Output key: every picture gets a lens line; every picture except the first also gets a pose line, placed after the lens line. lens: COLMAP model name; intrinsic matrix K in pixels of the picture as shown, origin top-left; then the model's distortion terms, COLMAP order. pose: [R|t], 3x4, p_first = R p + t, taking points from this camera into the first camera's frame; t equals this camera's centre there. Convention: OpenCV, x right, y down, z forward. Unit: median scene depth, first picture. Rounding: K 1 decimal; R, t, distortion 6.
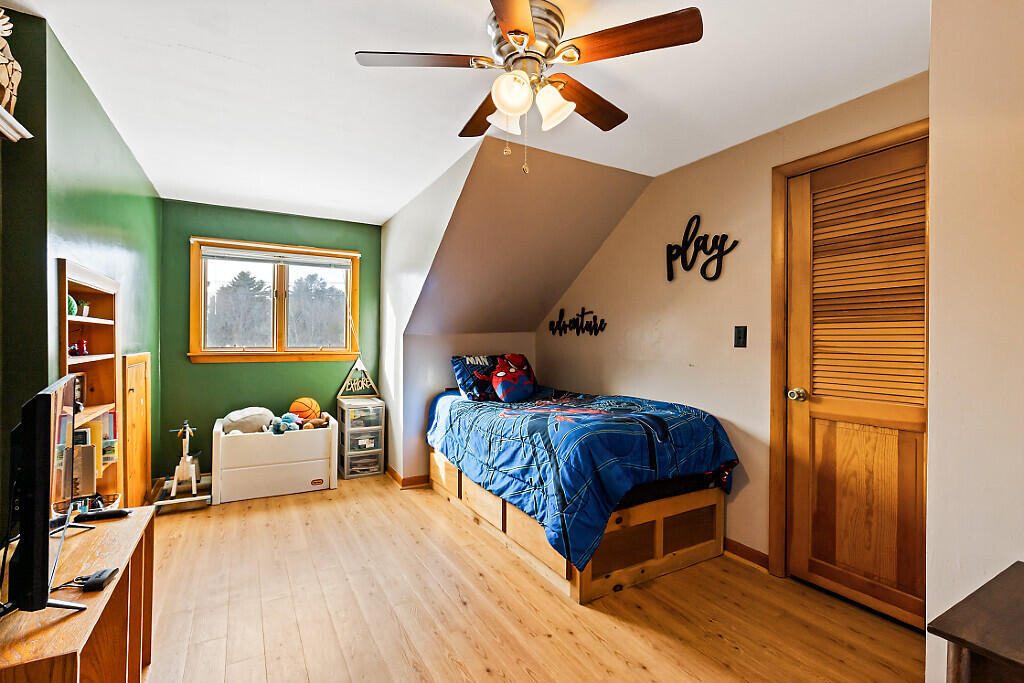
lens RADIAL K [[467.2, 0, 510.3], [0, 467.2, 340.2], [0, 0, 1]] dist [0.000033, -0.001542]
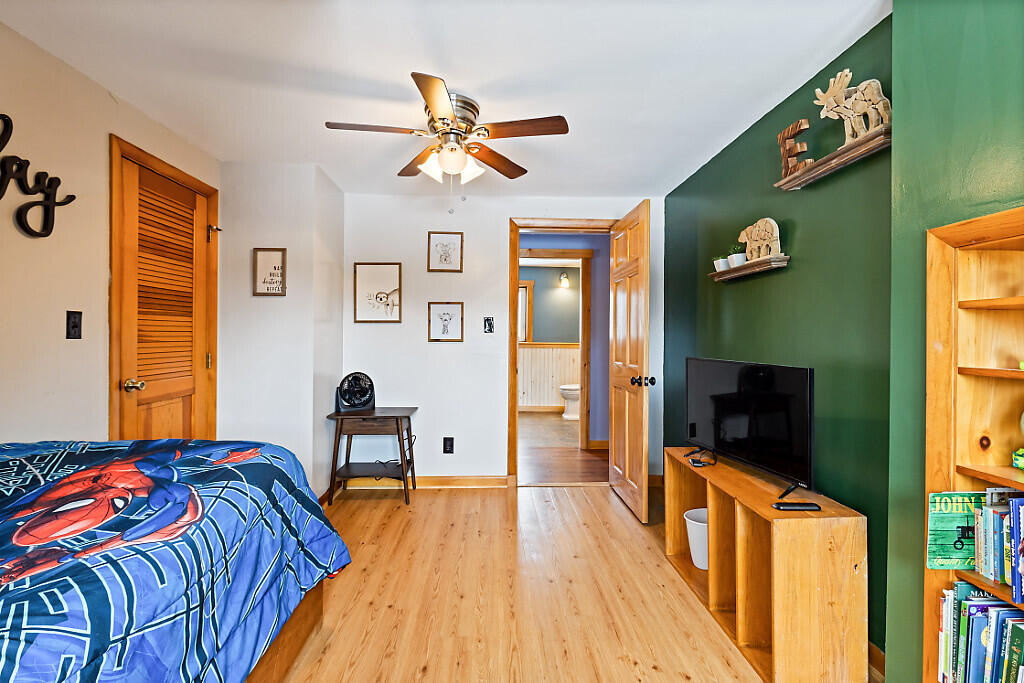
lens RADIAL K [[467.2, 0, 511.1], [0, 467.2, 336.0], [0, 0, 1]] dist [0.000033, -0.001542]
pose [[-0.886010, -0.010156, 0.463555, -0.486541], [-0.007037, 0.999939, 0.008456, -0.001202], [-0.463613, 0.004230, -0.886028, 1.353422]]
